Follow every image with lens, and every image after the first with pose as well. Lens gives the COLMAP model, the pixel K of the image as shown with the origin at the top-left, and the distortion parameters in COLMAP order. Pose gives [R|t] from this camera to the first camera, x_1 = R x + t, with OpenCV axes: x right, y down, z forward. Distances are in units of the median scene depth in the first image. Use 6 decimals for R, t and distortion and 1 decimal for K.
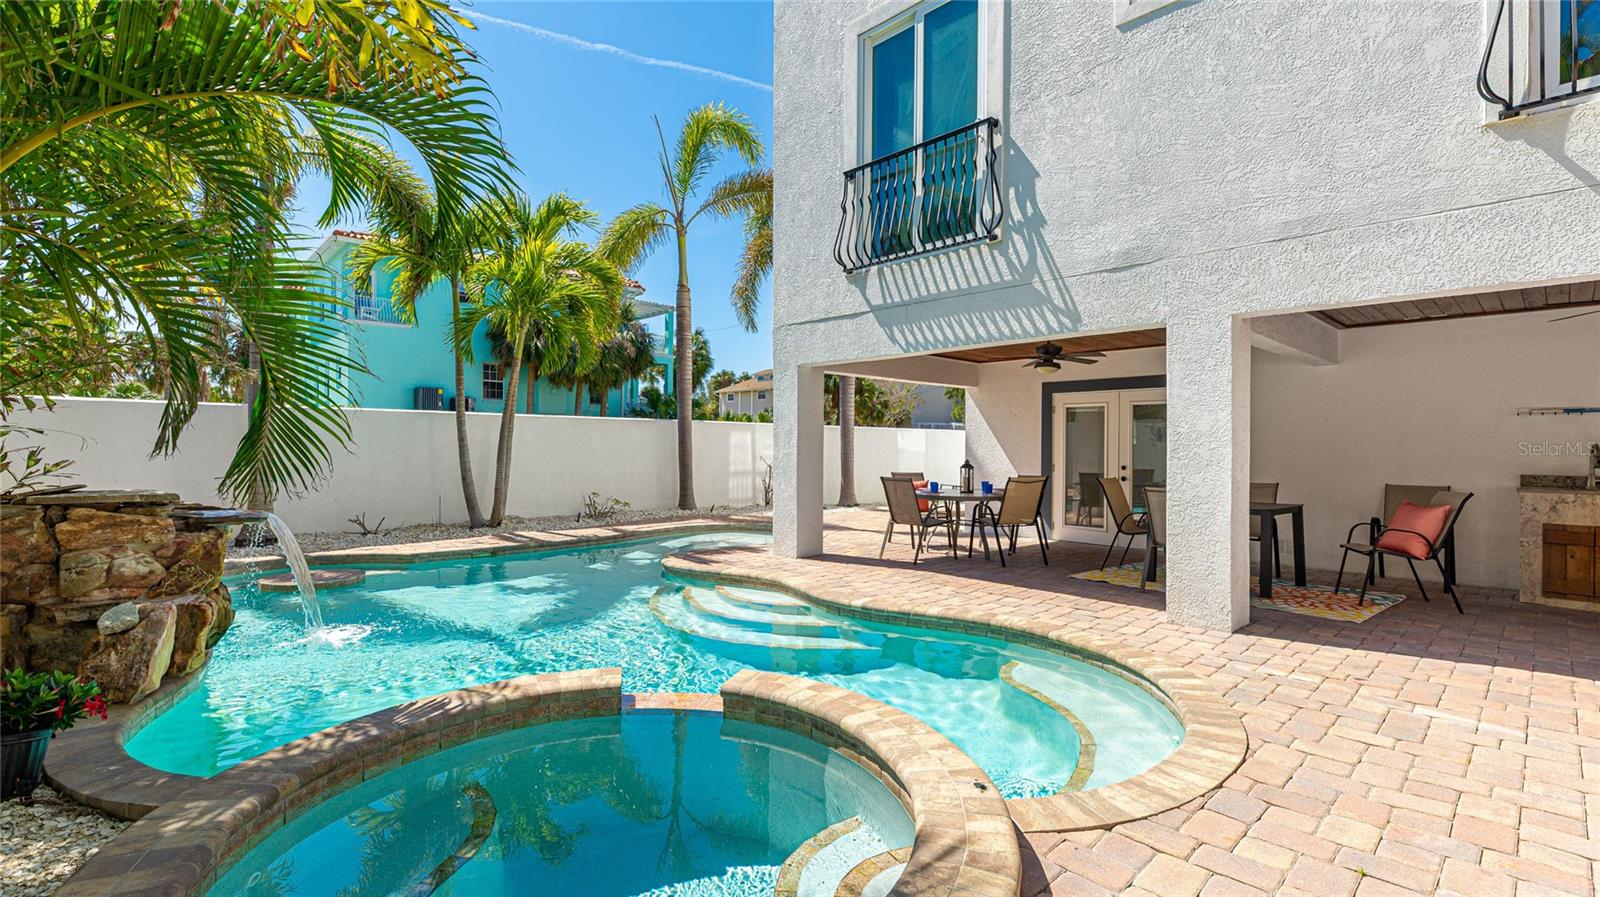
lens RADIAL K [[725.8, 0, 799.7], [0, 725.8, 439.8], [0, 0, 1]] dist [0.001611, 0.000036]
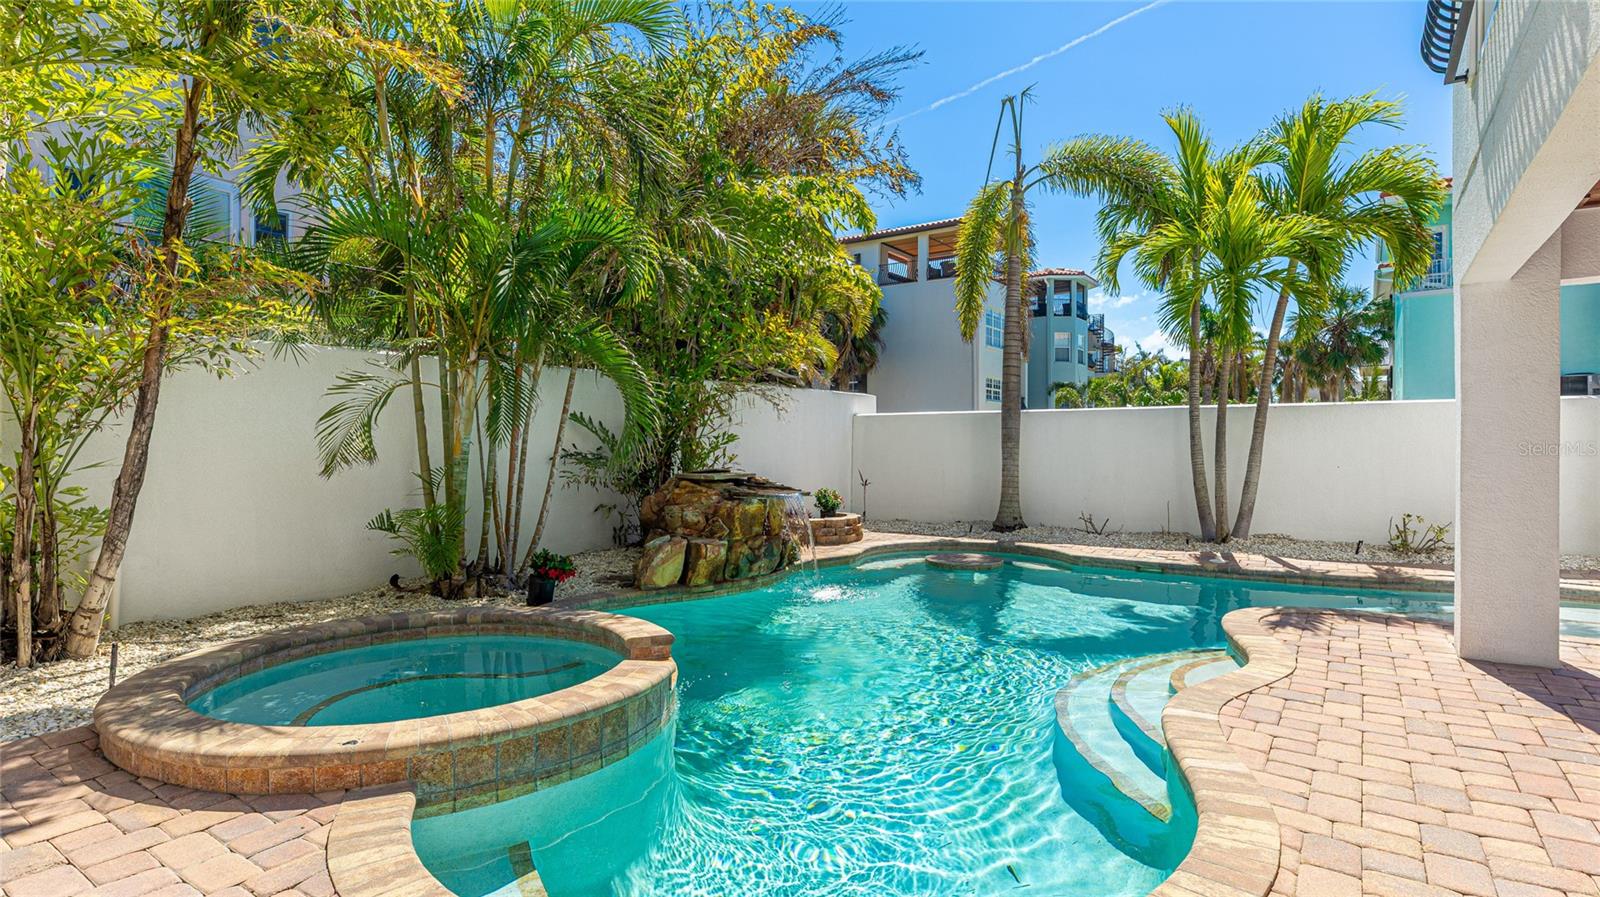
lens RADIAL K [[782.1, 0, 791.7], [0, 782.1, 448.8], [0, 0, 1]] dist [-0.000341, -0.000227]
pose [[0.197300, -0.003756, -0.980336, 0.478850], [0.010252, 0.999946, -0.001767, 0.012130], [0.980290, -0.009702, 0.197327, 0.466106]]
